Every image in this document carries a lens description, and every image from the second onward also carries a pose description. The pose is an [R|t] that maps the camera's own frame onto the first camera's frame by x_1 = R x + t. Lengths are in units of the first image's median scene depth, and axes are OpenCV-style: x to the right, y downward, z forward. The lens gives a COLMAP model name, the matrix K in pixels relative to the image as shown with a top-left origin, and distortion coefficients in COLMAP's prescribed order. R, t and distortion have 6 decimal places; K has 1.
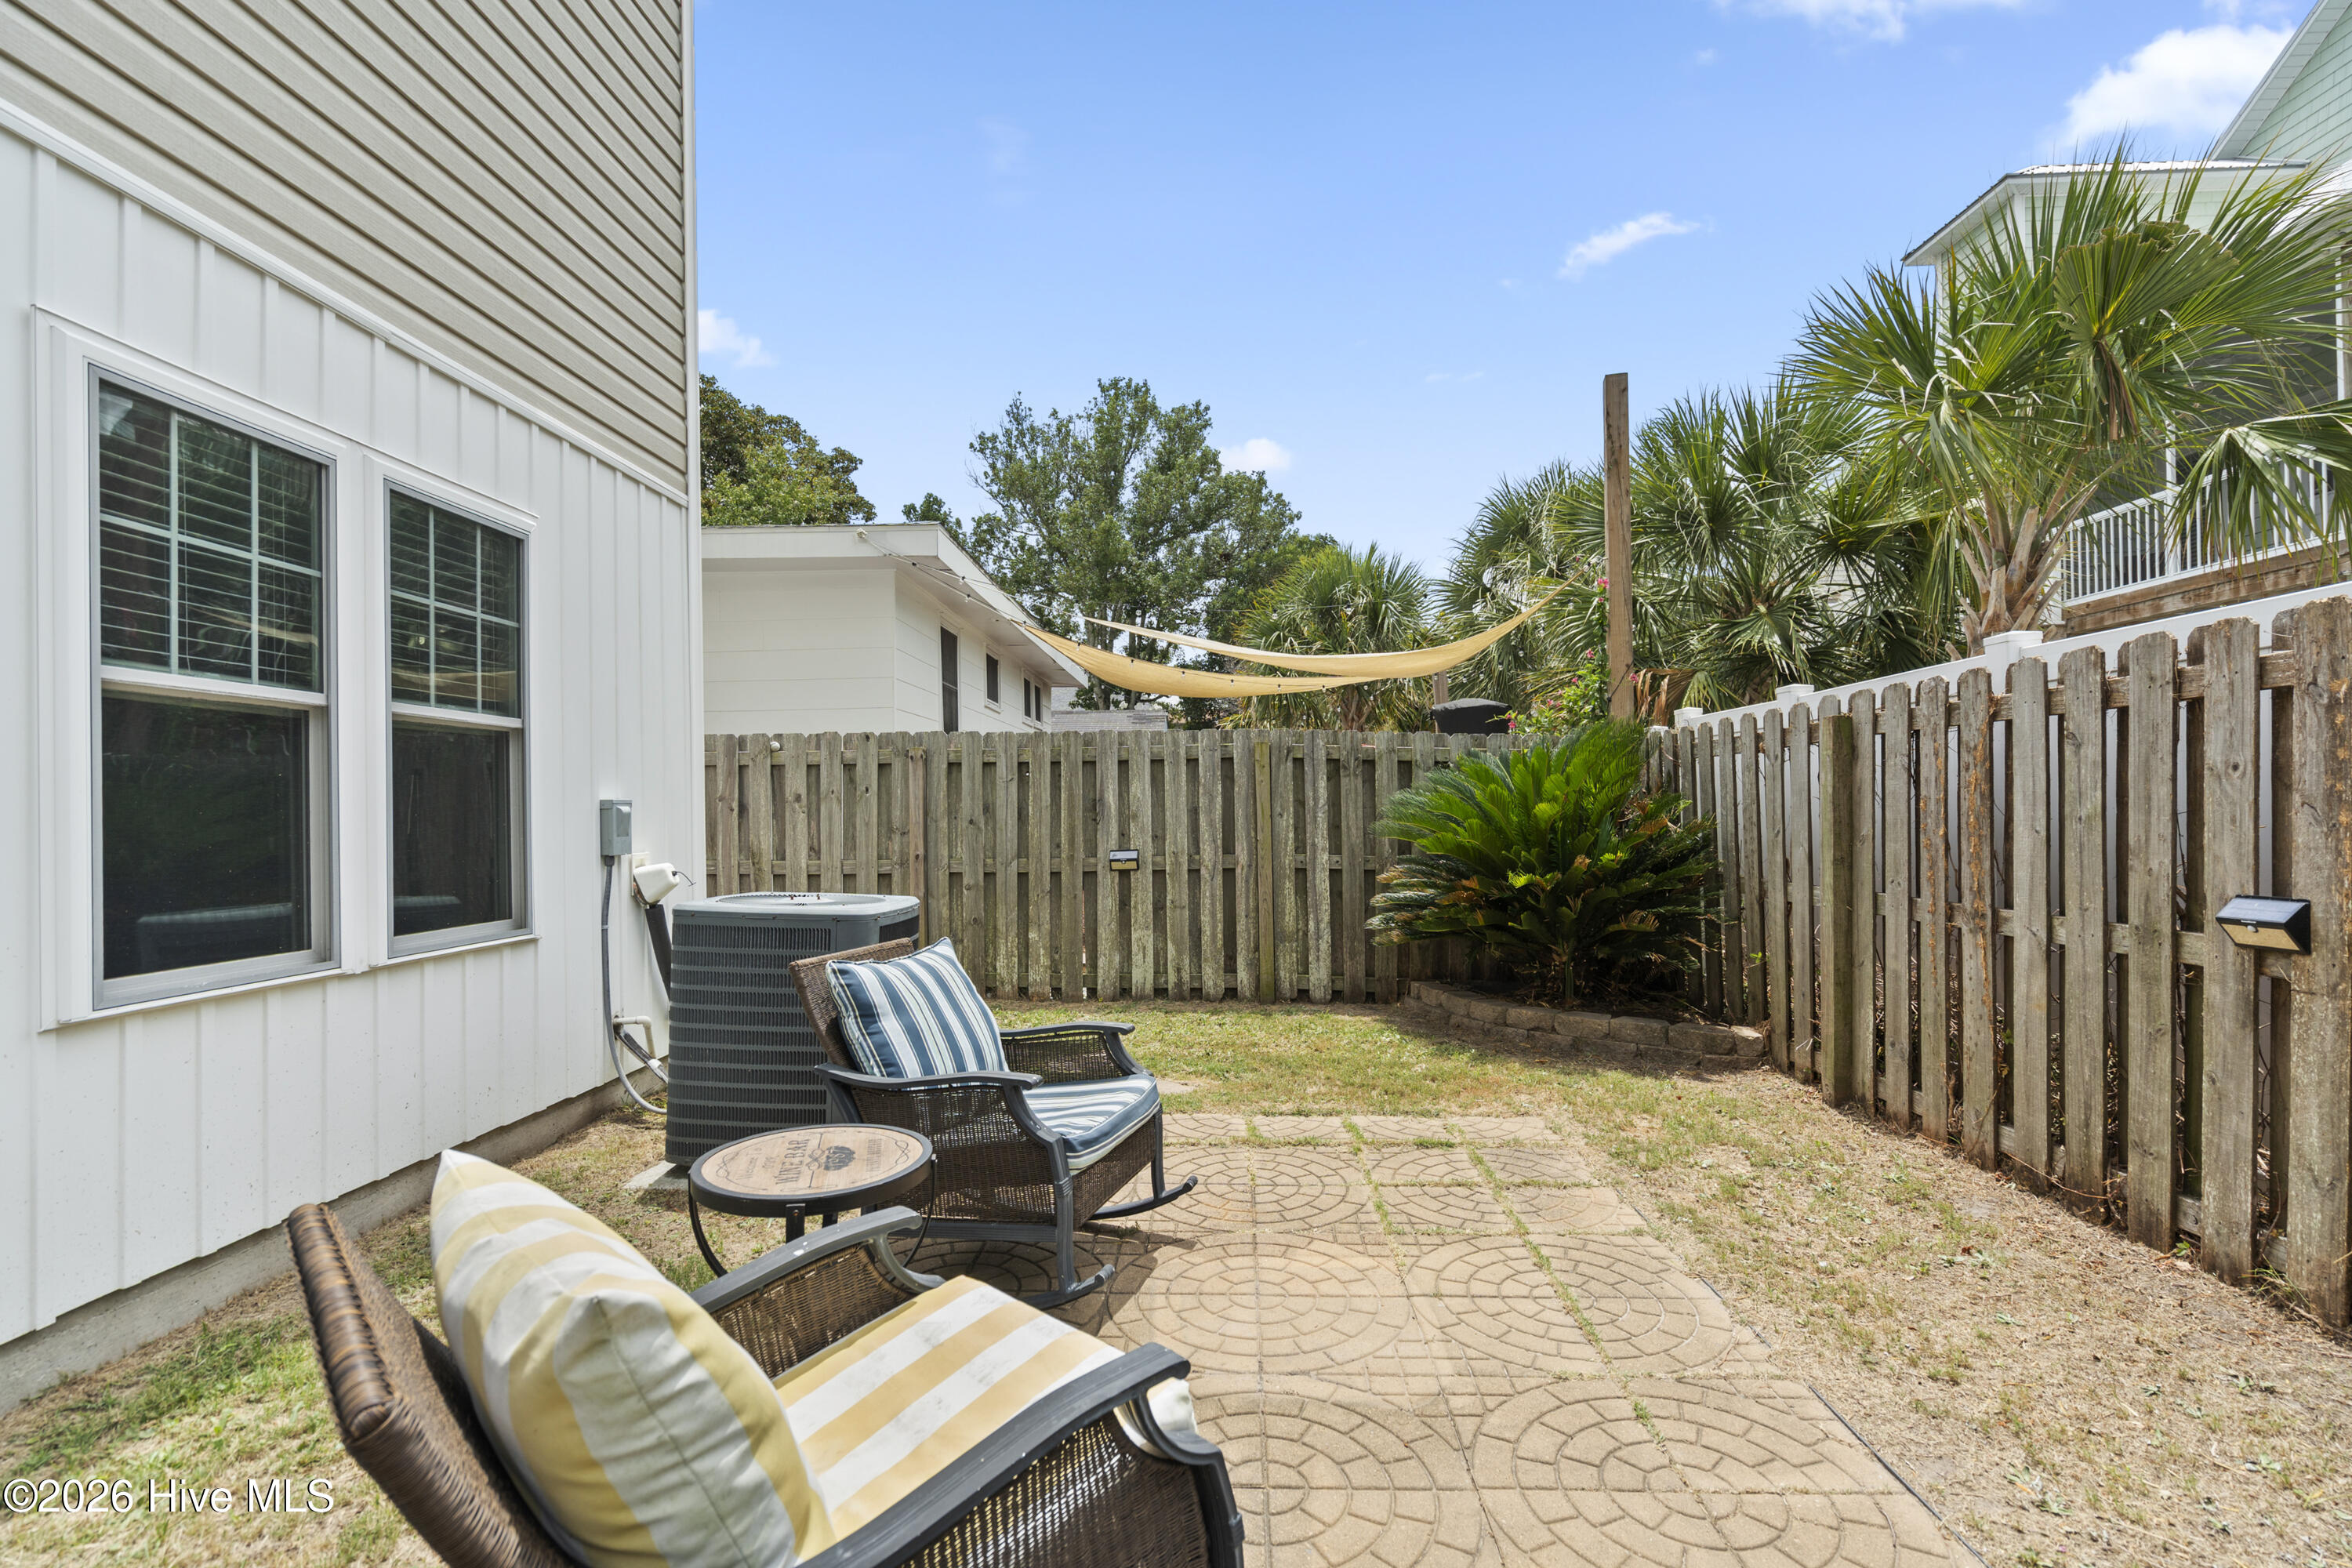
lens RADIAL K [[1073.3, 0, 1182.9], [0, 1073.3, 800.4], [0, 0, 1]] dist [-0.007282, 0.004113]
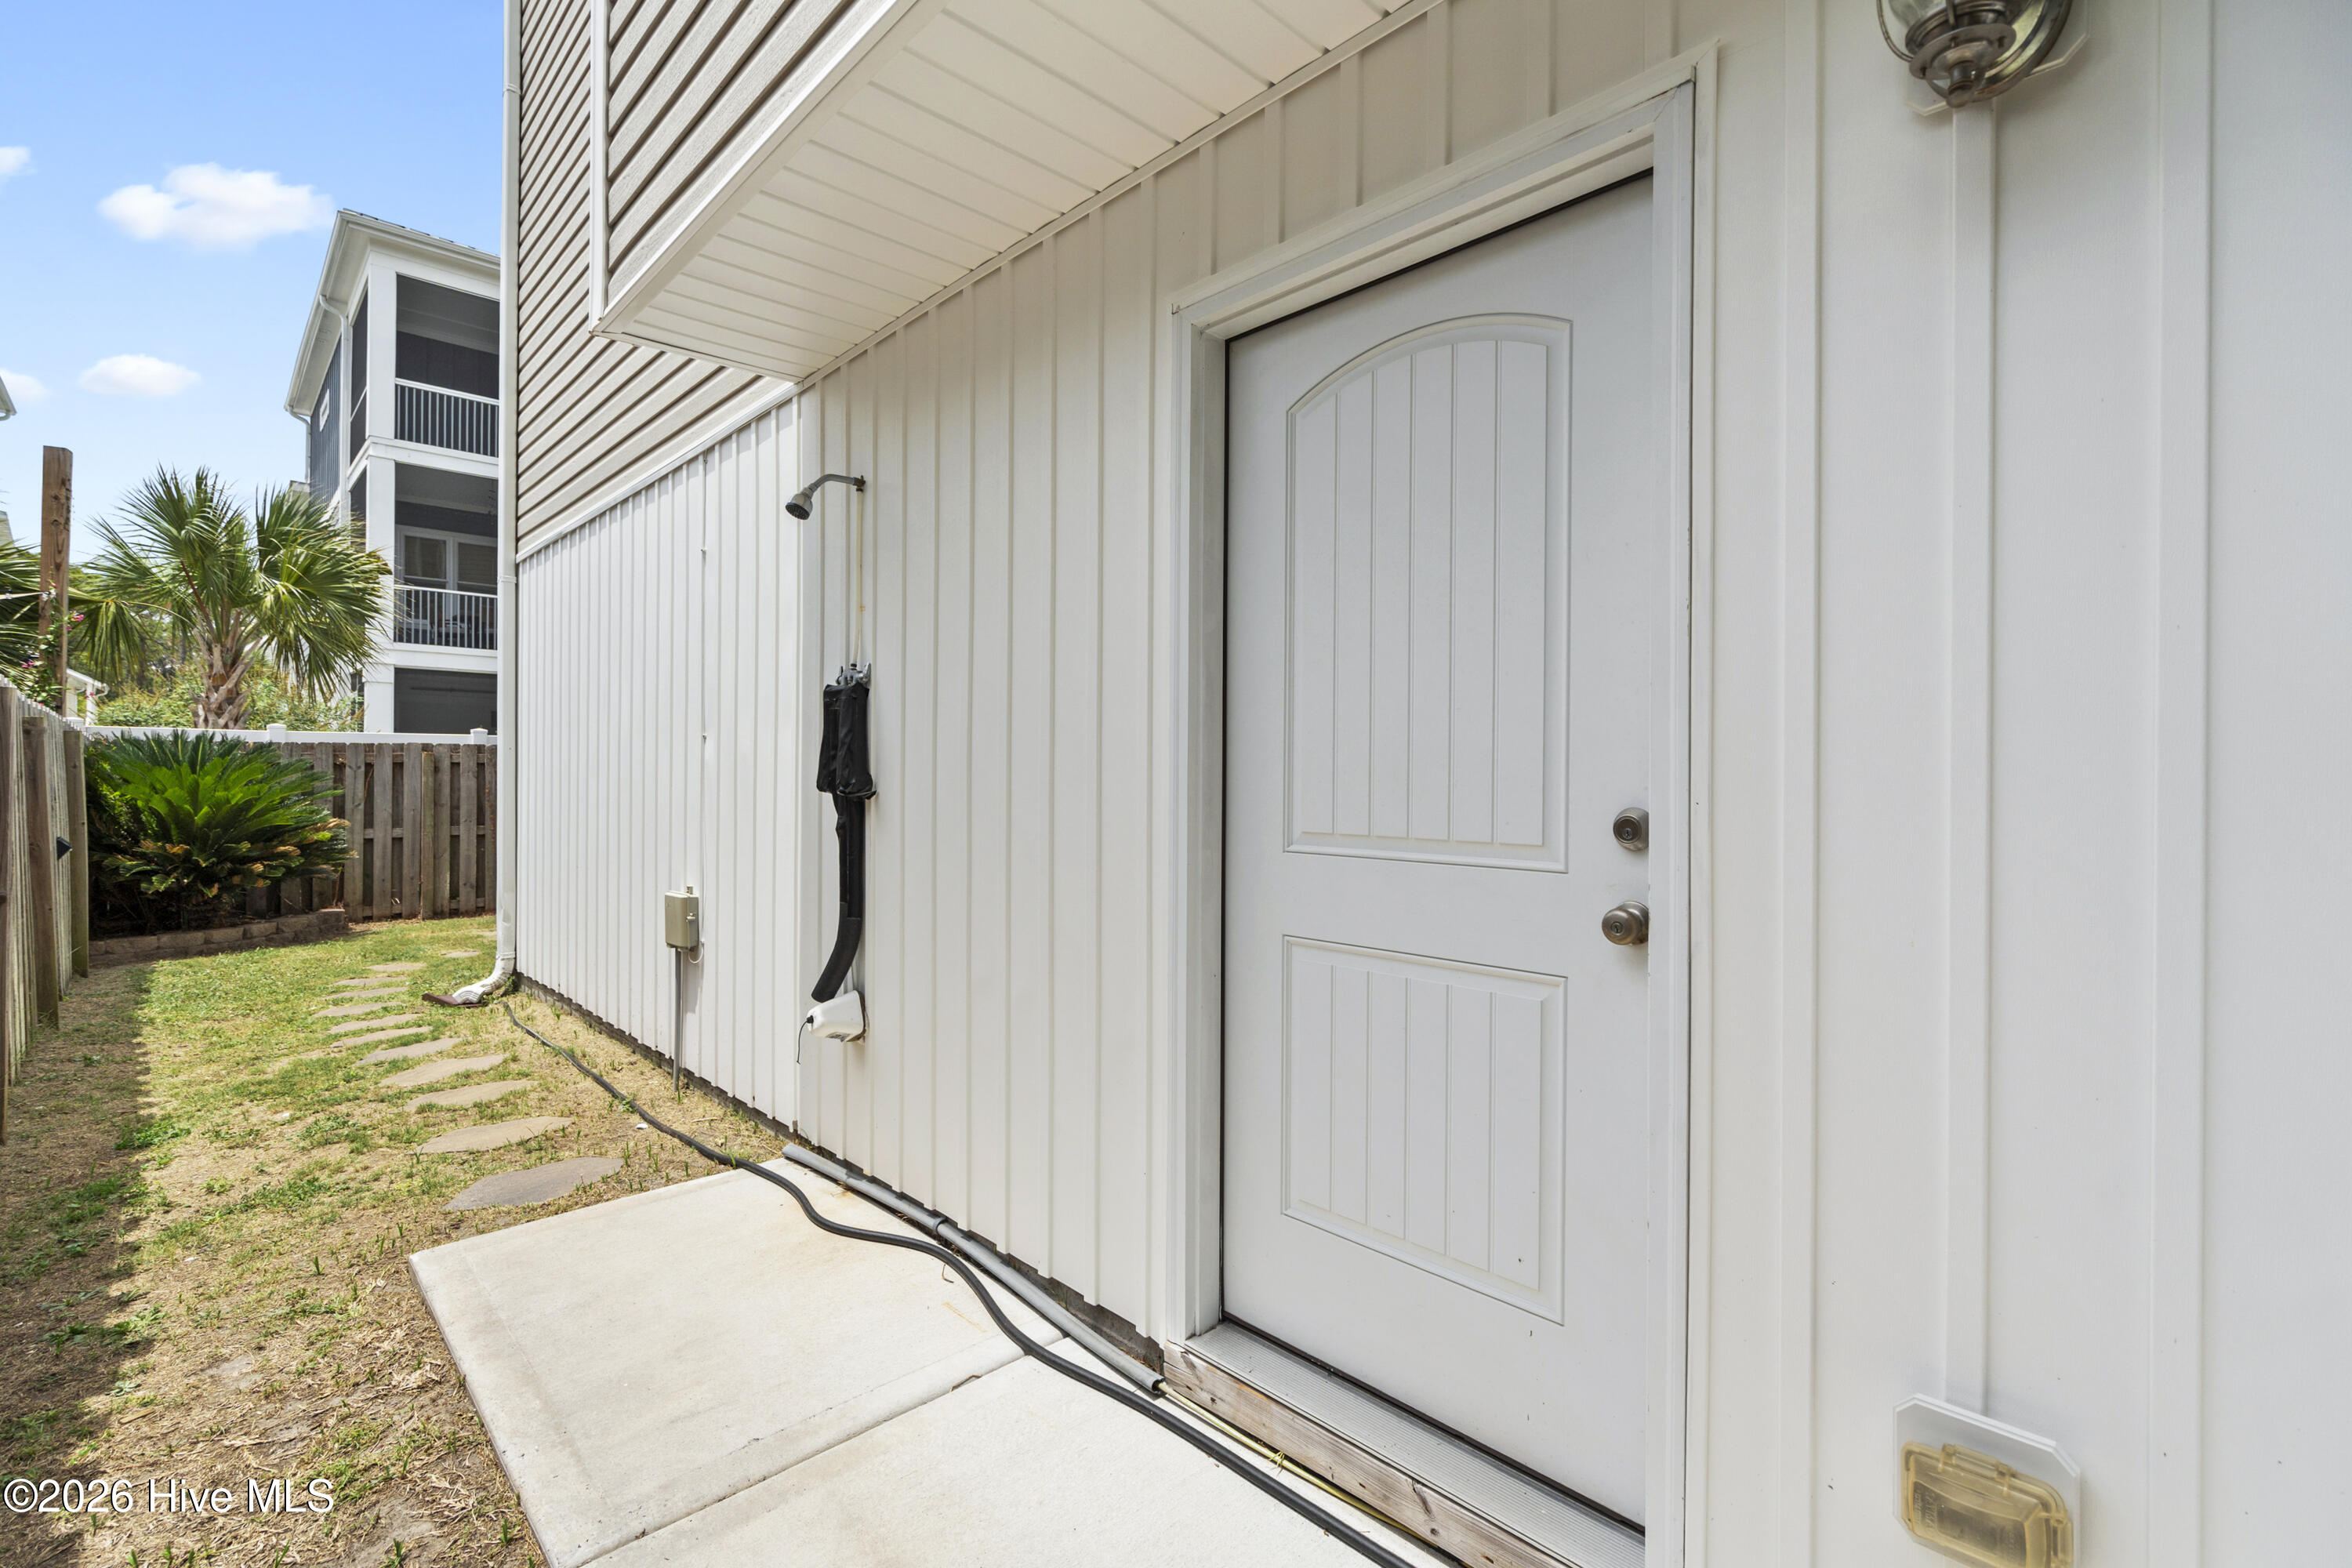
lens RADIAL K [[1073.3, 0, 1176.0], [0, 1073.3, 781.0], [0, 0, 1]] dist [-0.007282, 0.004113]
pose [[-0.710467, 0.011808, 0.703632, -2.226286], [0.000118, 0.999861, -0.016660, 0.022282], [-0.703731, -0.011754, -0.710369, 1.536537]]
